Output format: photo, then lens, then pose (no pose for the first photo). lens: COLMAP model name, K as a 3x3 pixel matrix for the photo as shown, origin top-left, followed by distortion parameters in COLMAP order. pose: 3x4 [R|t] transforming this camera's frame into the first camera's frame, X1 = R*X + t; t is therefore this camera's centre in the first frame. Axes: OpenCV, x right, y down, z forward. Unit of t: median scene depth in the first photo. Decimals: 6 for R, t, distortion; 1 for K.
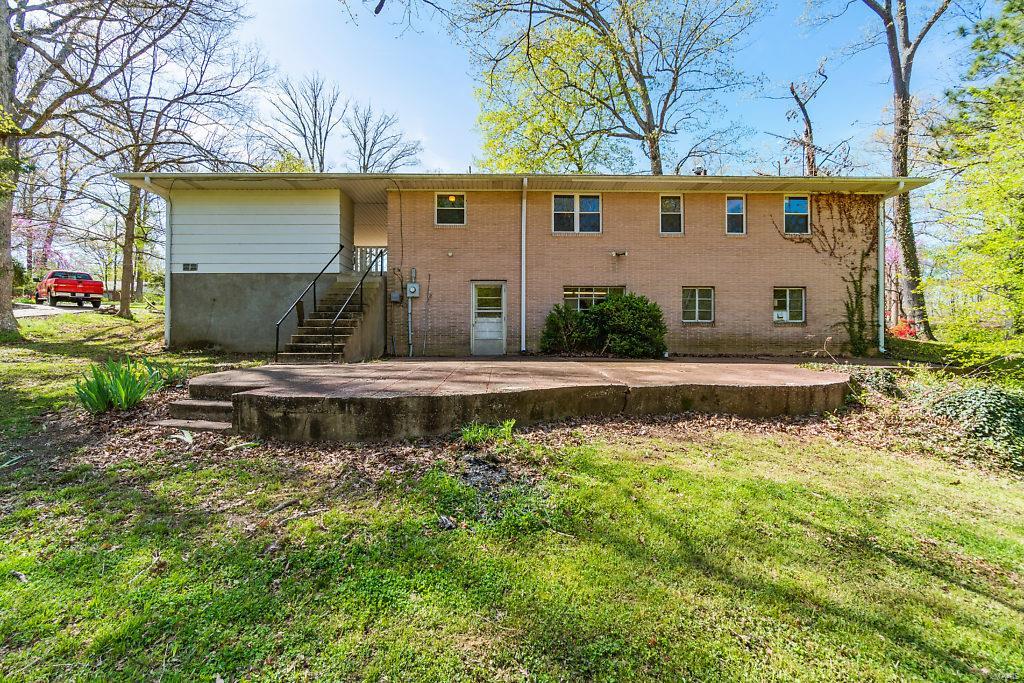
lens RADIAL K [[451.5, 0, 514.4], [0, 451.5, 340.8], [0, 0, 1]] dist [0.001920, -0.000719]
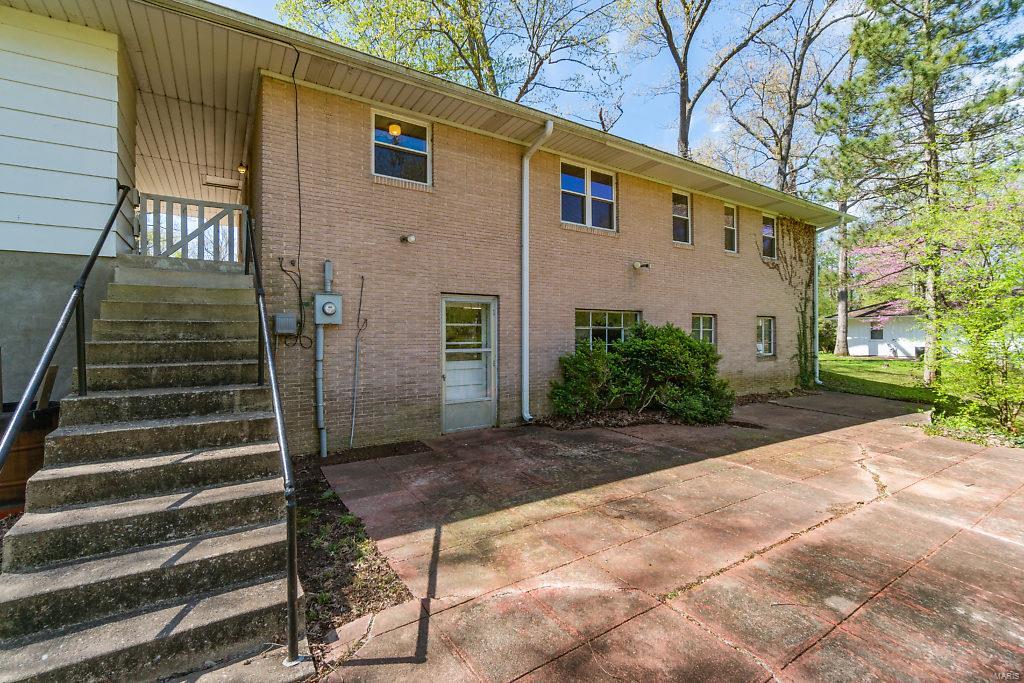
lens RADIAL K [[451.5, 0, 506.8], [0, 451.5, 338.2], [0, 0, 1]] dist [0.001920, -0.000719]
pose [[0.855793, -0.004339, 0.517300, -0.299060], [0.005364, 0.999985, -0.000486, -0.079735], [-0.517291, 0.003190, 0.855804, 0.504558]]
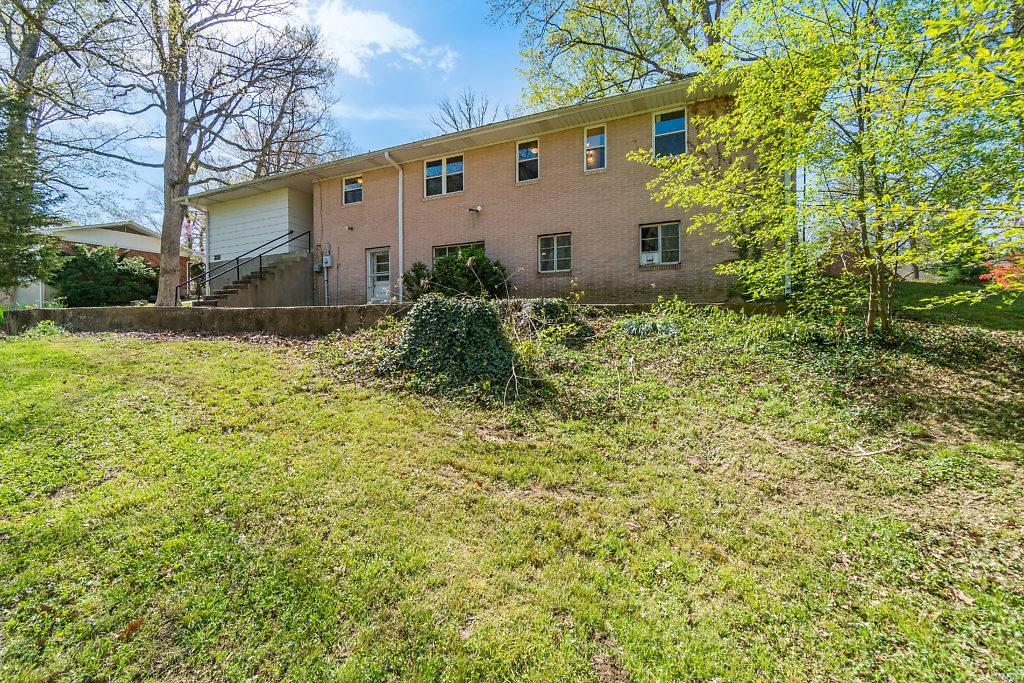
lens RADIAL K [[451.5, 0, 508.9], [0, 451.5, 339.5], [0, 0, 1]] dist [0.001920, -0.000719]
pose [[0.893191, -0.001131, -0.449677, 0.743293], [0.008797, 0.999849, 0.014959, 0.082852], [0.449592, -0.017318, 0.893066, 0.124288]]
